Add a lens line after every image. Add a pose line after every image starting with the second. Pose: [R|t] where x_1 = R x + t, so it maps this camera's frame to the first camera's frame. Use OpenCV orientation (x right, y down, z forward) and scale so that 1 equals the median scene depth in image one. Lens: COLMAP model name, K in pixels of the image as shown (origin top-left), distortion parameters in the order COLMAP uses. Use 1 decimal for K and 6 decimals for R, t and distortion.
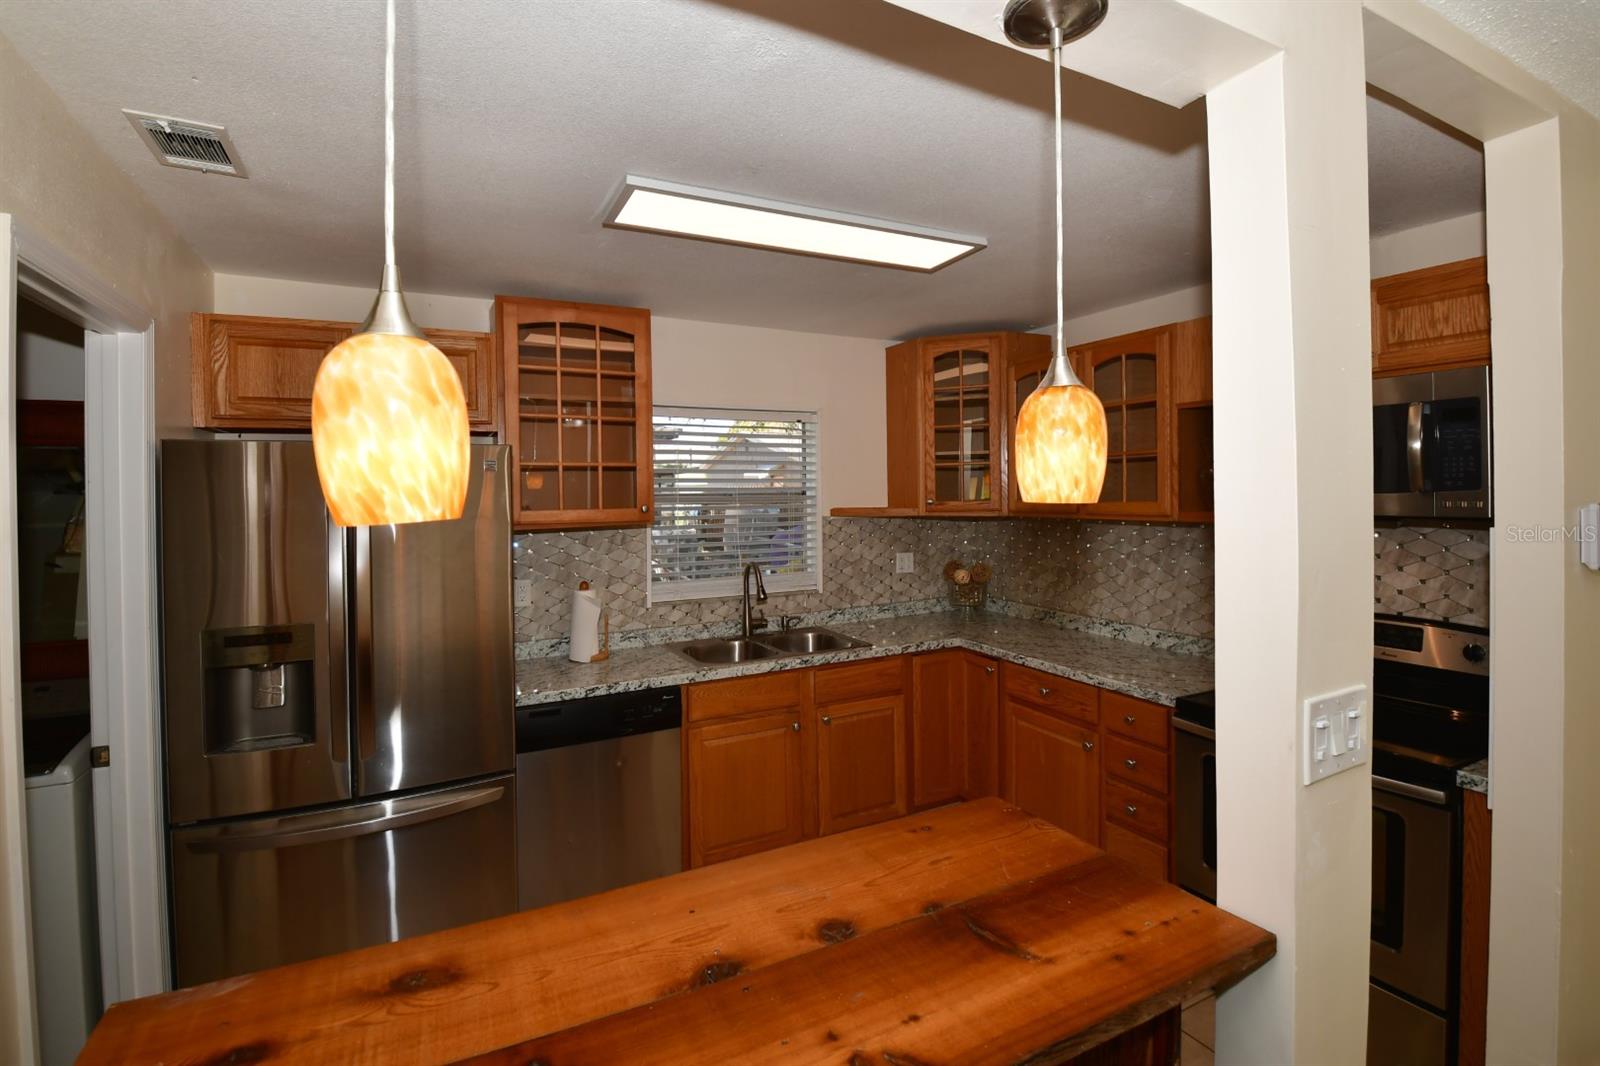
lens RADIAL K [[740.9, 0, 792.6], [0, 740.9, 496.2], [0, 0, 1]] dist [-0.007667, -0.007638]
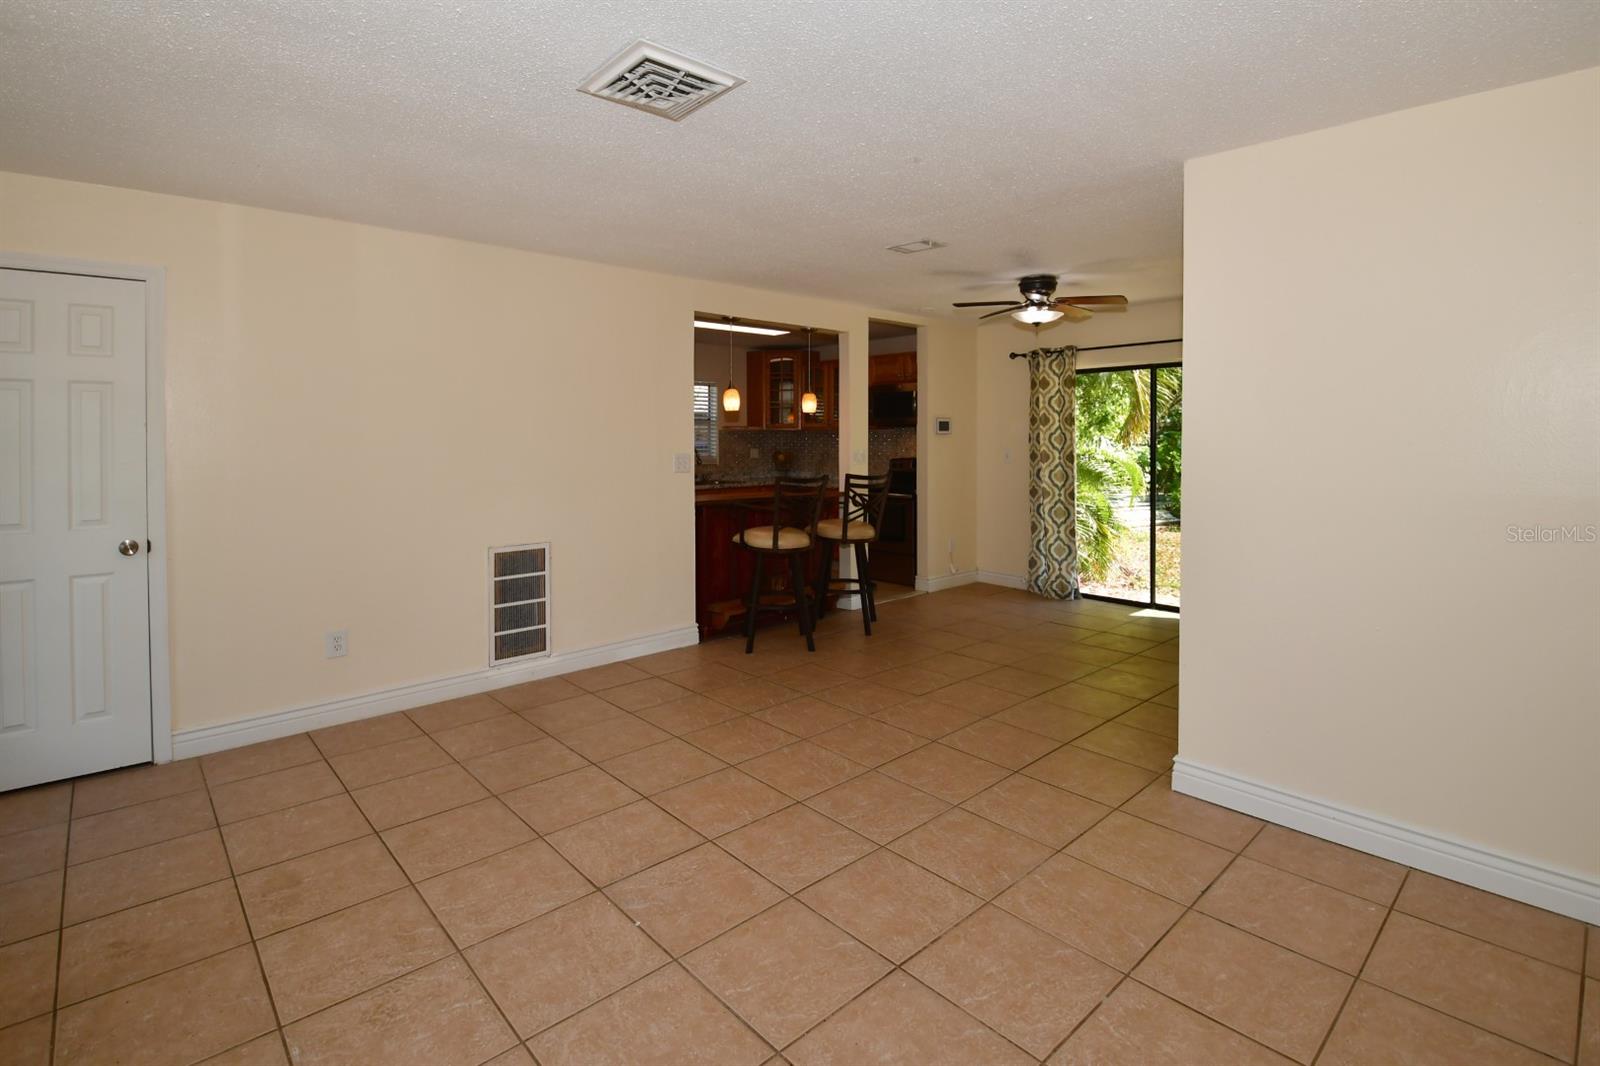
lens RADIAL K [[778.8, 0, 767.2], [0, 778.8, 497.4], [0, 0, 1]] dist [0.009270, -0.021170]
pose [[0.969487, -0.011630, 0.244867, -0.445489], [-0.005191, 0.997676, 0.067939, 0.077638], [-0.245088, -0.067137, 0.967173, -1.466367]]
